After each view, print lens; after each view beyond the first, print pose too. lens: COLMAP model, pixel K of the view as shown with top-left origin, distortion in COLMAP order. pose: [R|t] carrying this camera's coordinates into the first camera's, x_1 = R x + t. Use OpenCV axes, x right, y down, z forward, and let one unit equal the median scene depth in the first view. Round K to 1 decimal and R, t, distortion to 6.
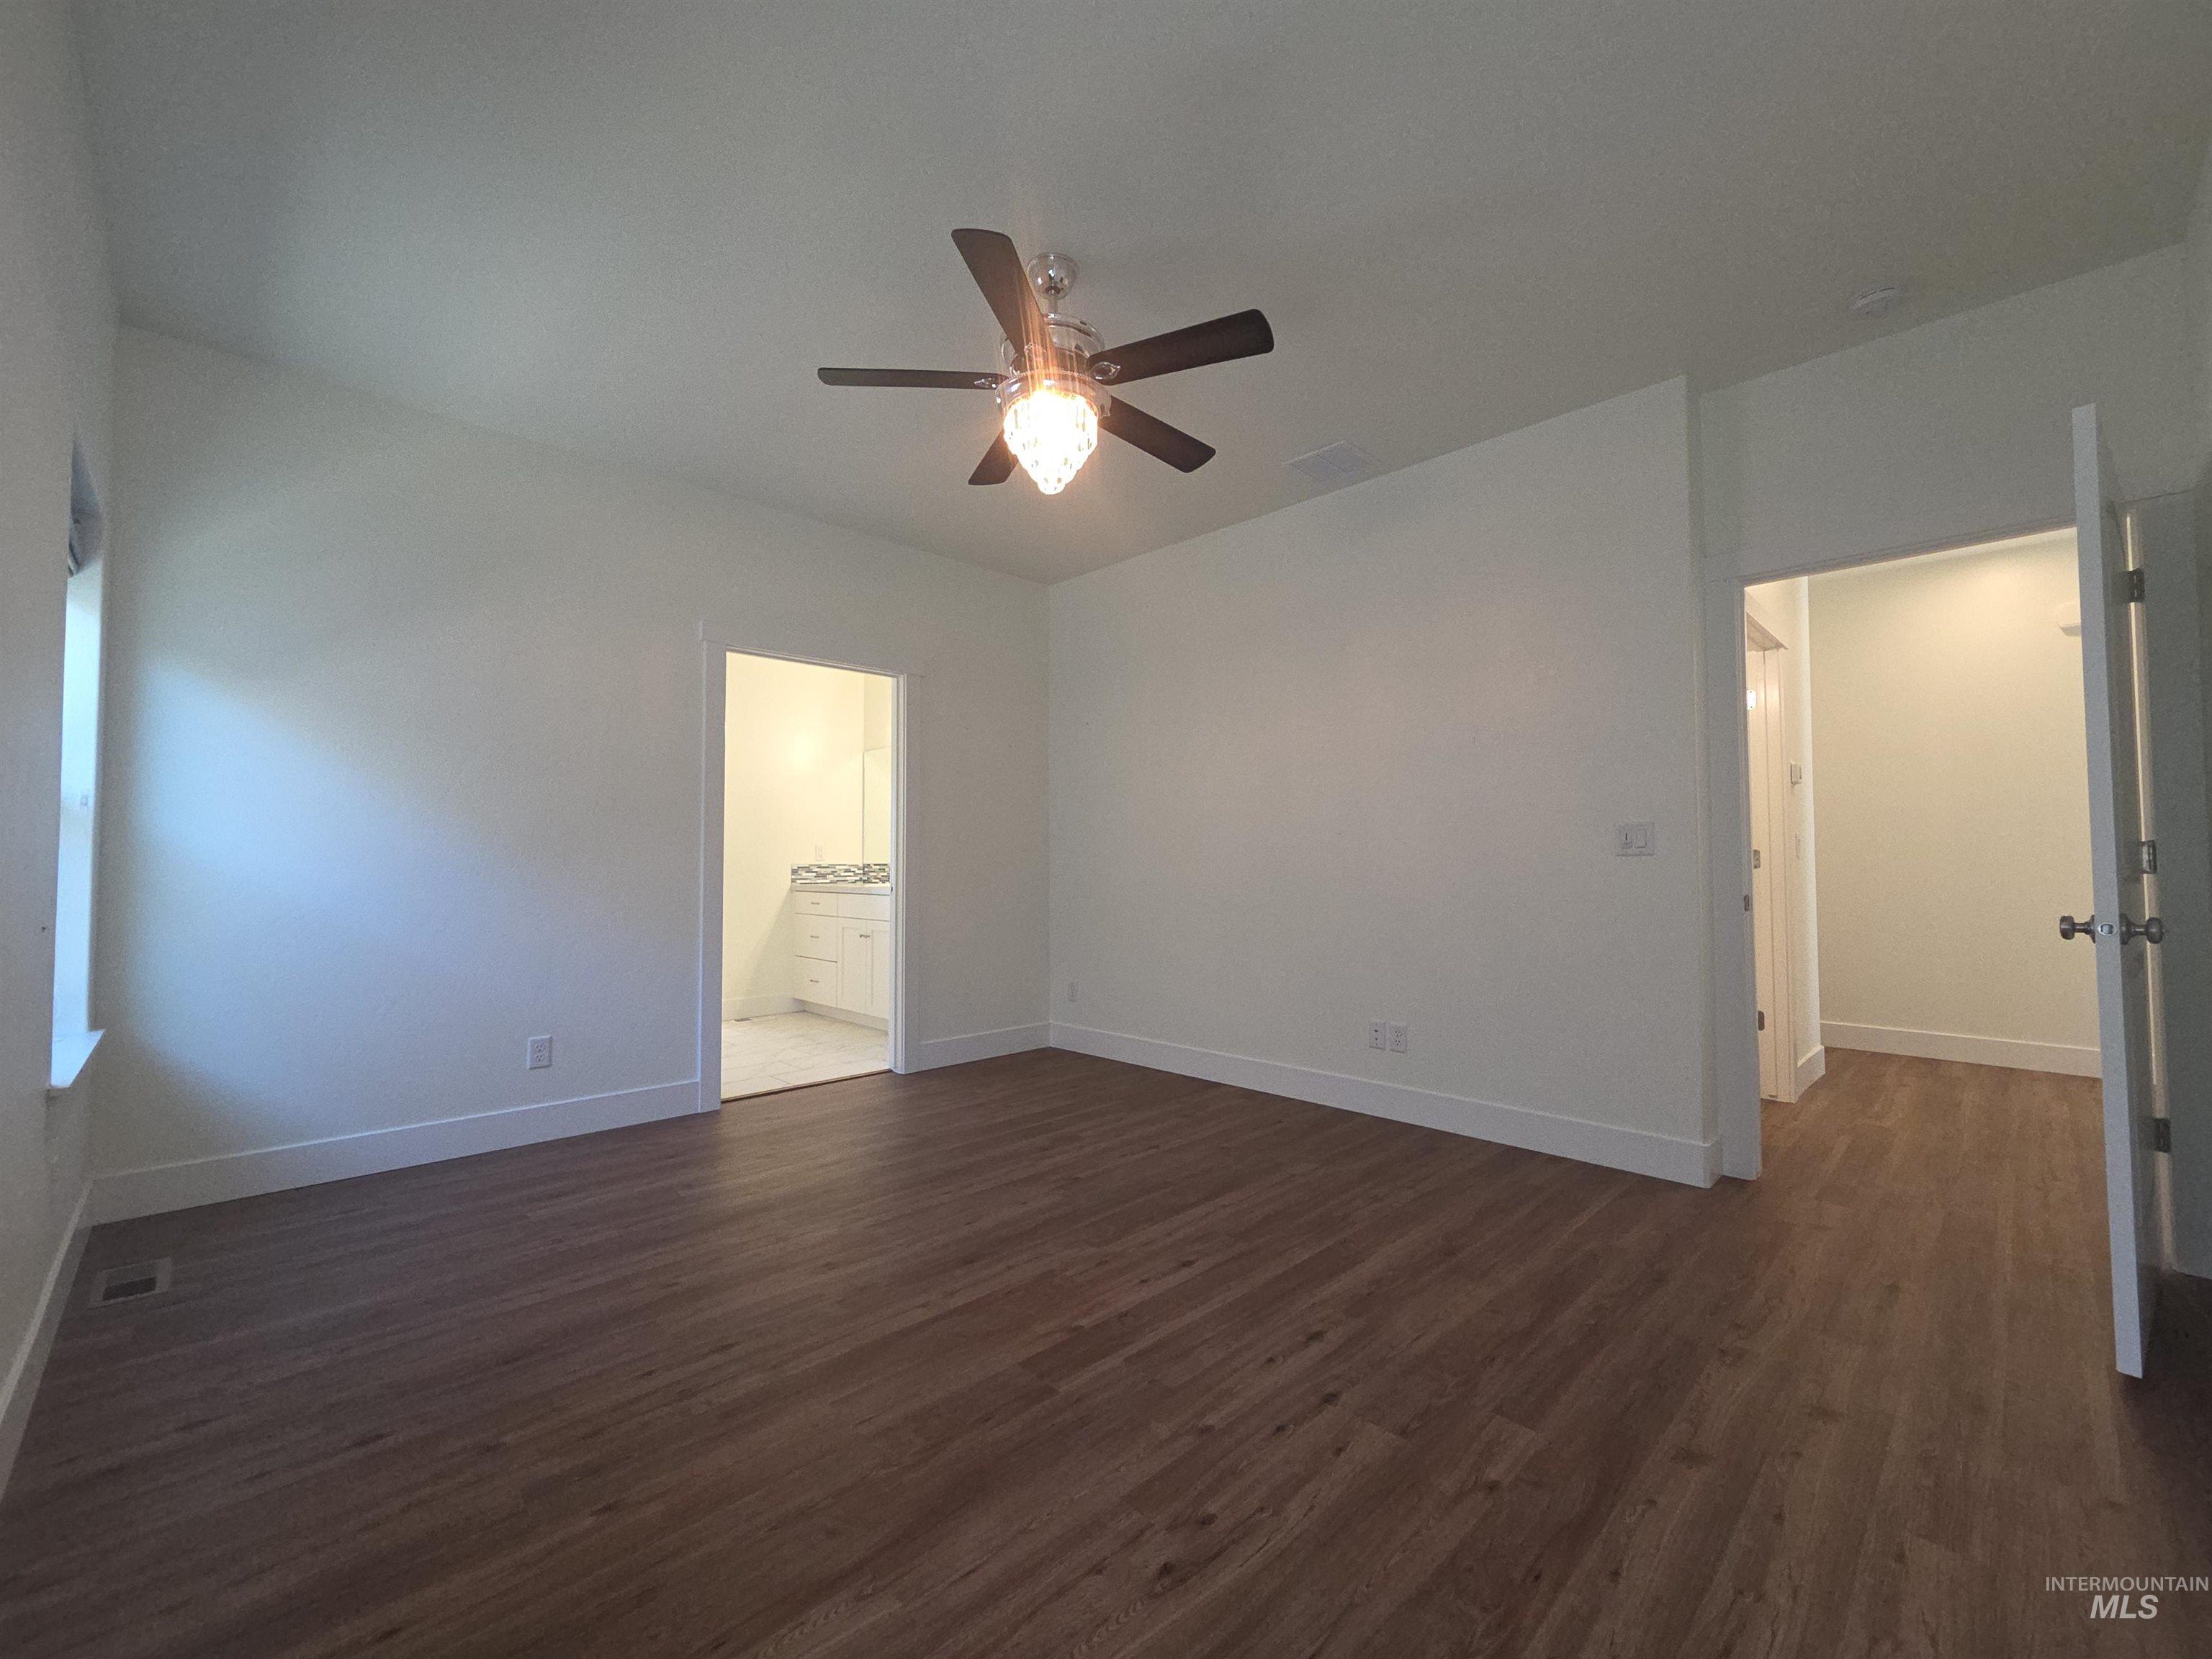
lens RADIAL K [[909.0, 0, 1106.0], [0, 909.0, 829.5], [0, 0, 1]] dist [0.000329, -0.000054]
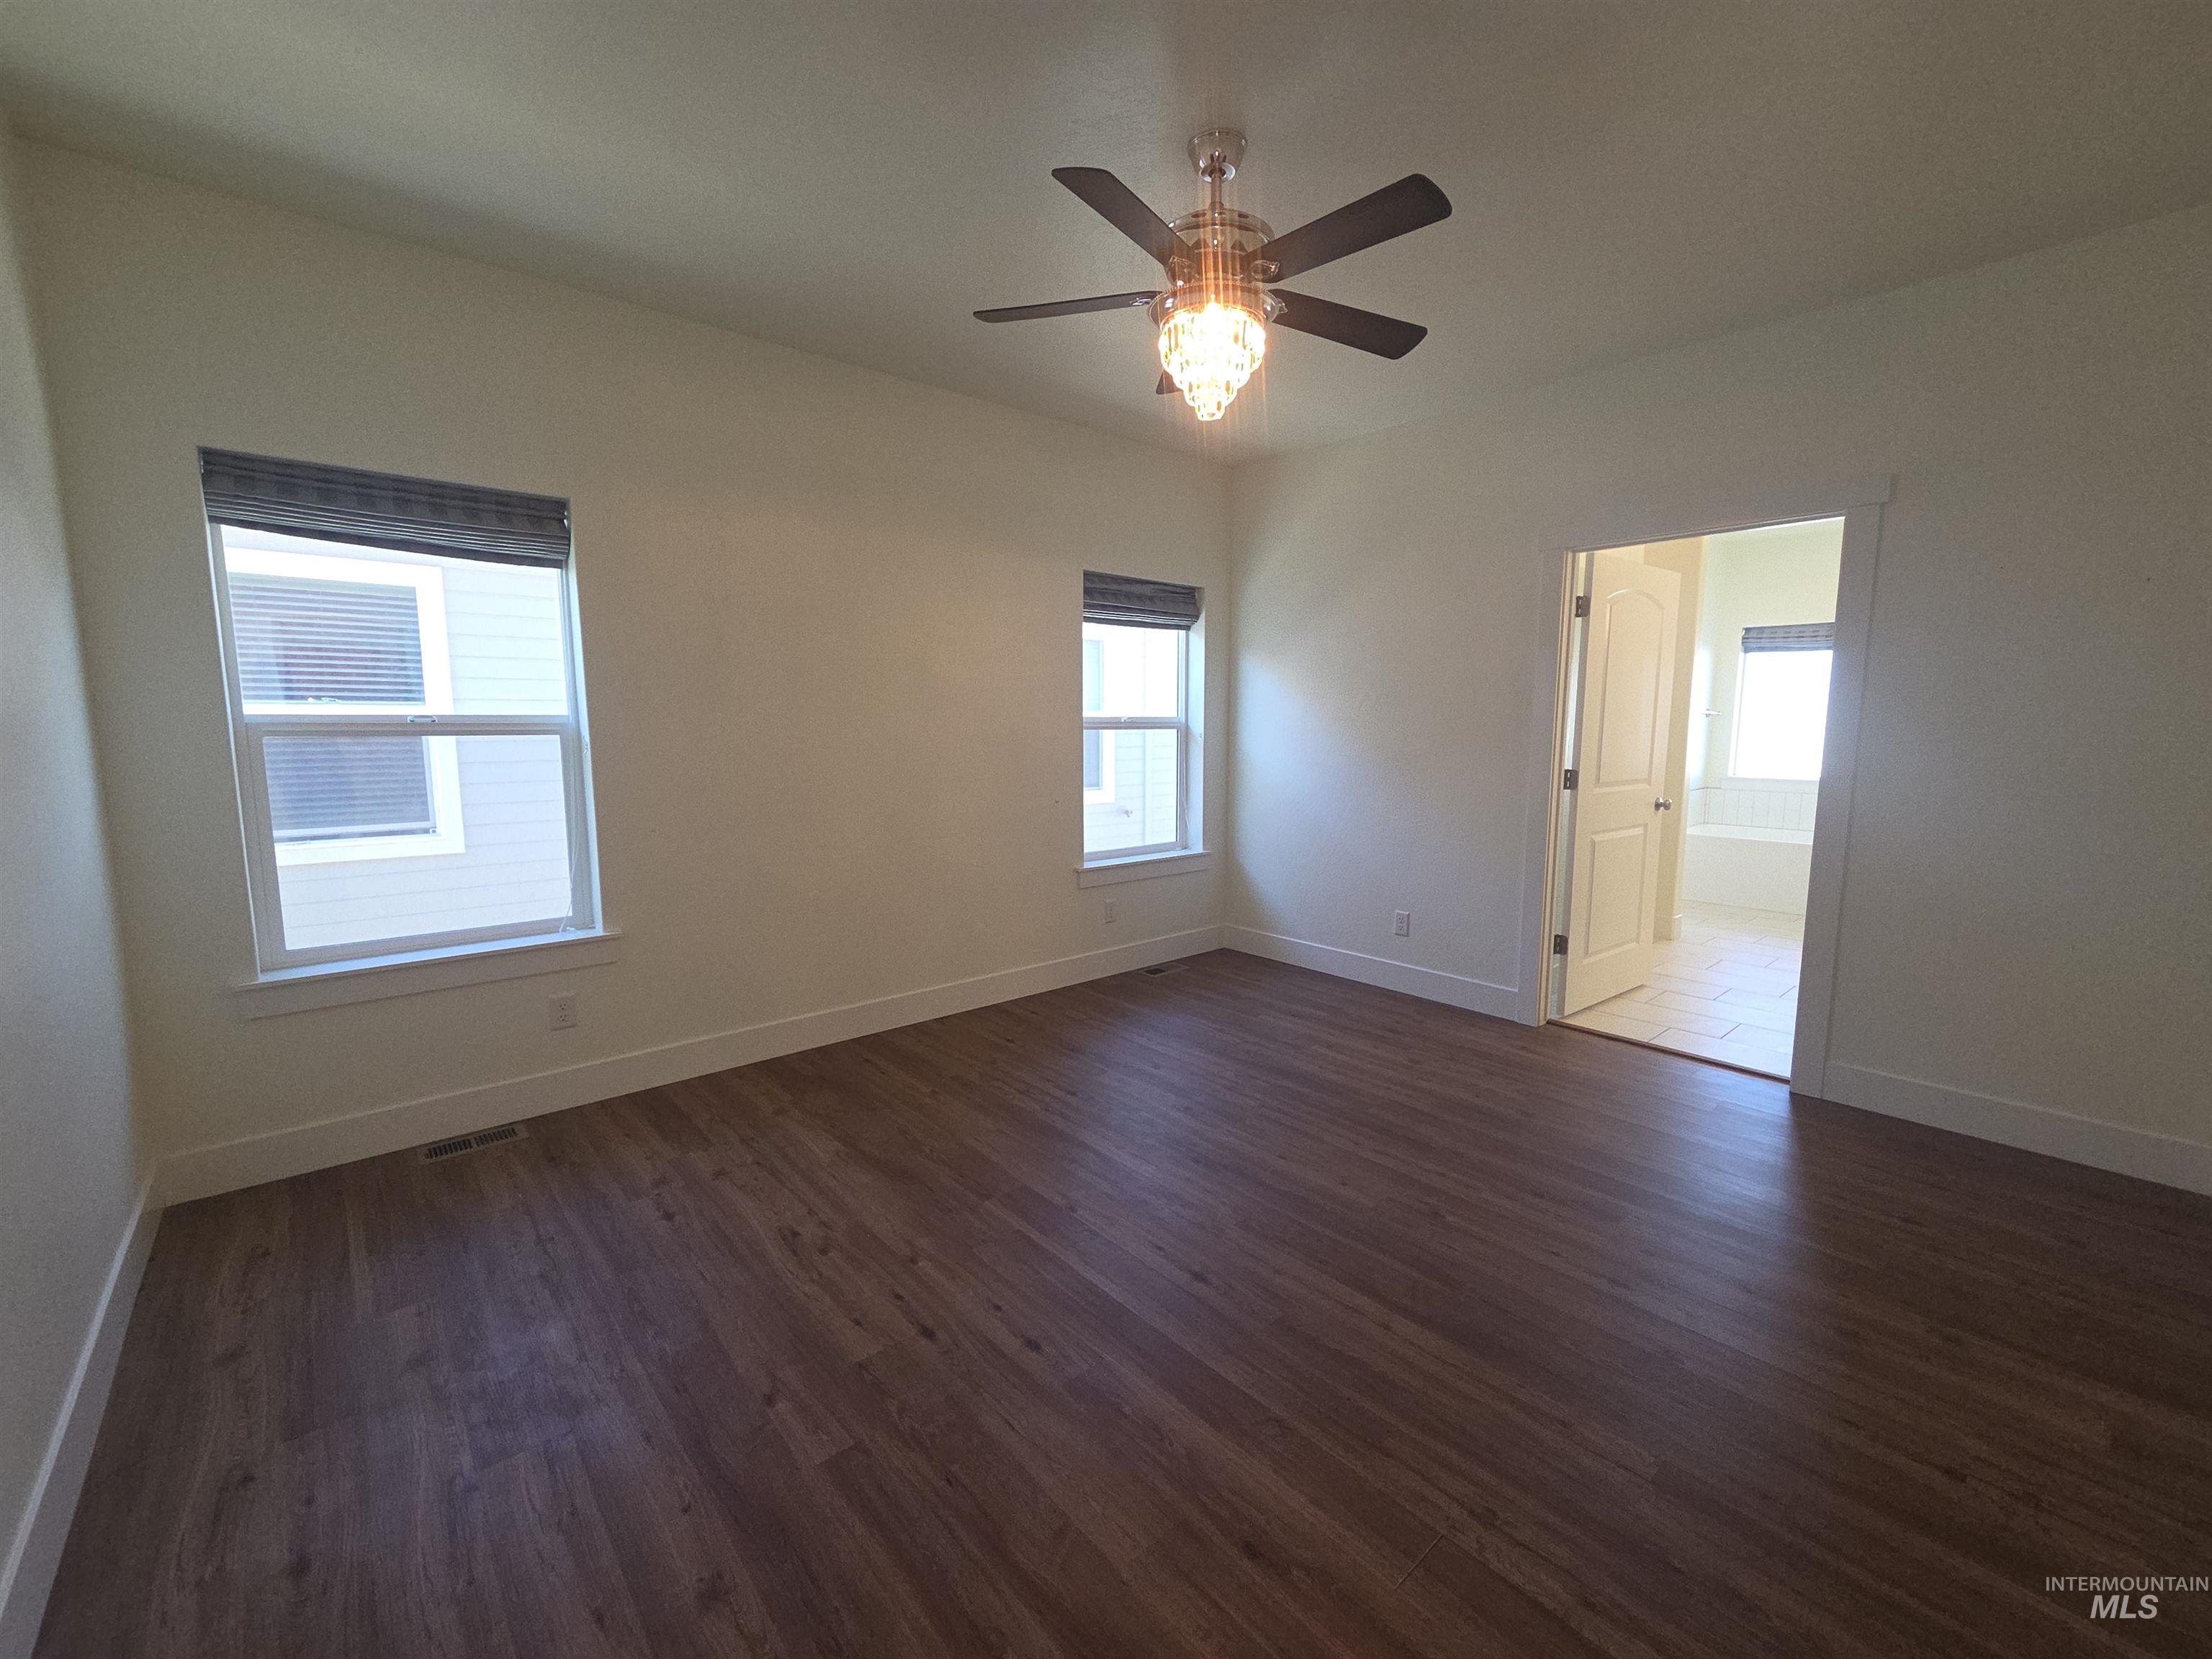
lens RADIAL K [[909.0, 0, 1106.0], [0, 909.0, 829.5], [0, 0, 1]] dist [0.000329, -0.000054]
pose [[-0.061327, 0.121479, -0.990698, 1.157838], [0.035105, 0.992214, 0.119492, -0.091635], [0.997500, -0.027450, -0.065114, 1.212907]]
